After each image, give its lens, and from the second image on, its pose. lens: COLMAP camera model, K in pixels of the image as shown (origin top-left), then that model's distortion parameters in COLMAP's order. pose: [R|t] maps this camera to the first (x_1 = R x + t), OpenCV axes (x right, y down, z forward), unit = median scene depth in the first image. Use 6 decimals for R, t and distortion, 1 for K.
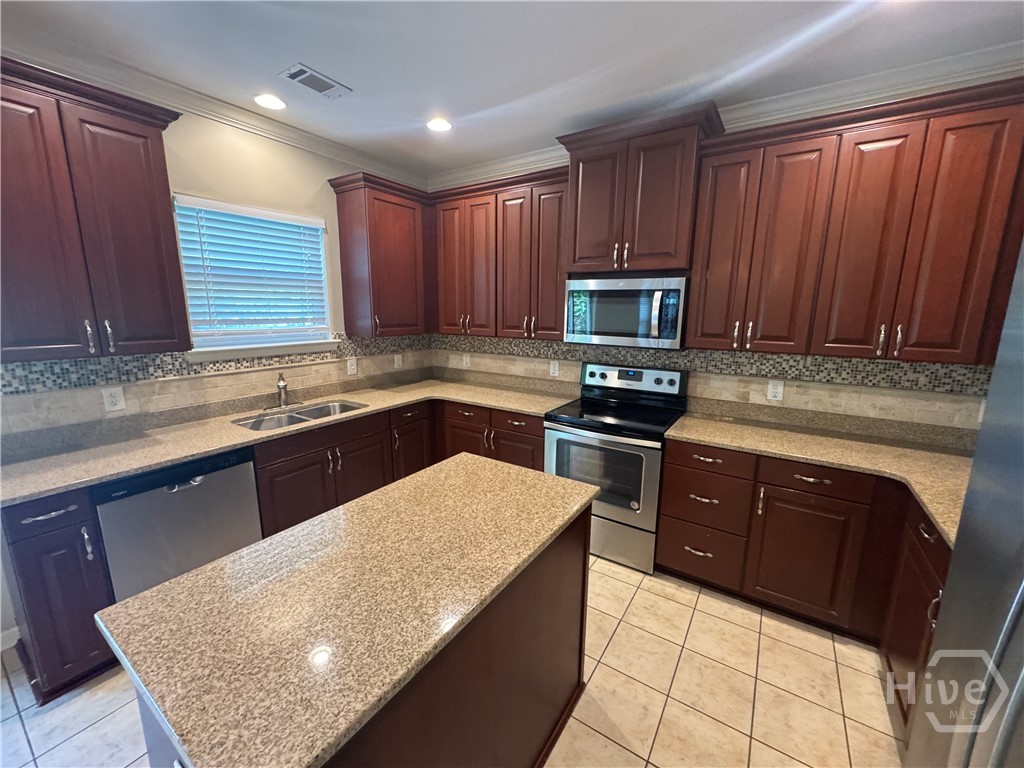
lens RADIAL K [[407.4, 0, 512.0], [0, 407.4, 384.0], [0, 0, 1]] dist [-0.007826, -0.000043]
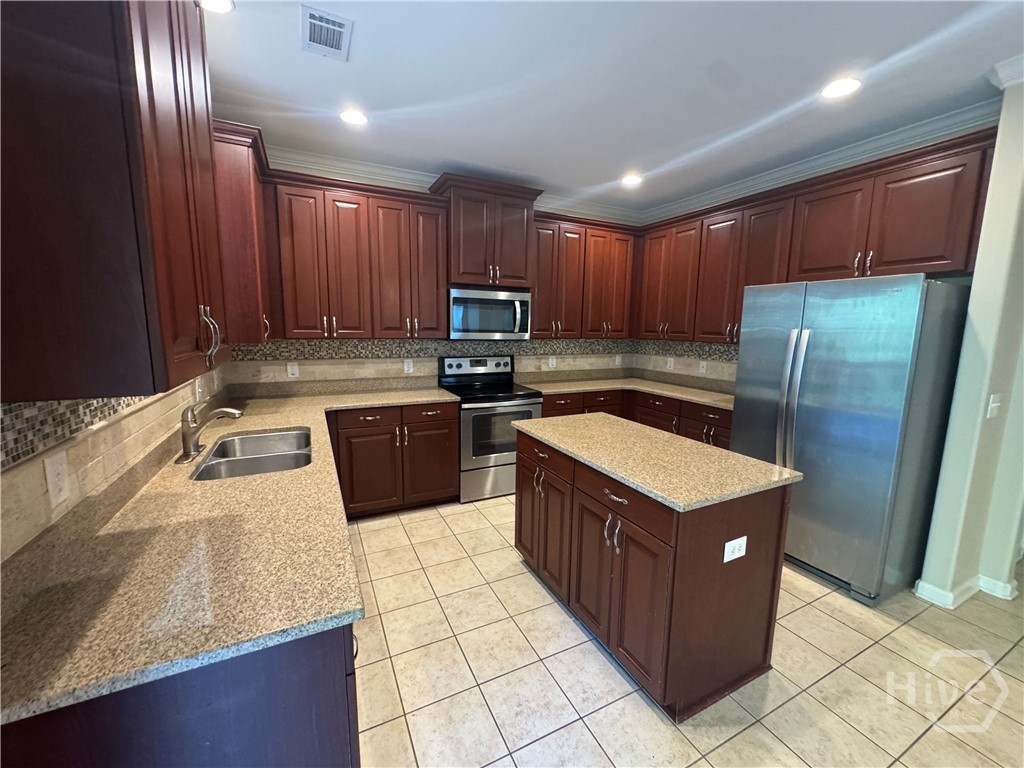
lens RADIAL K [[407.4, 0, 512.0], [0, 407.4, 384.0], [0, 0, 1]] dist [-0.007826, -0.000043]
pose [[0.501060, -0.125085, 0.856325, -0.847618], [0.148748, 0.987221, 0.057169, -0.014042], [-0.852533, 0.098731, 0.513264, 0.239947]]
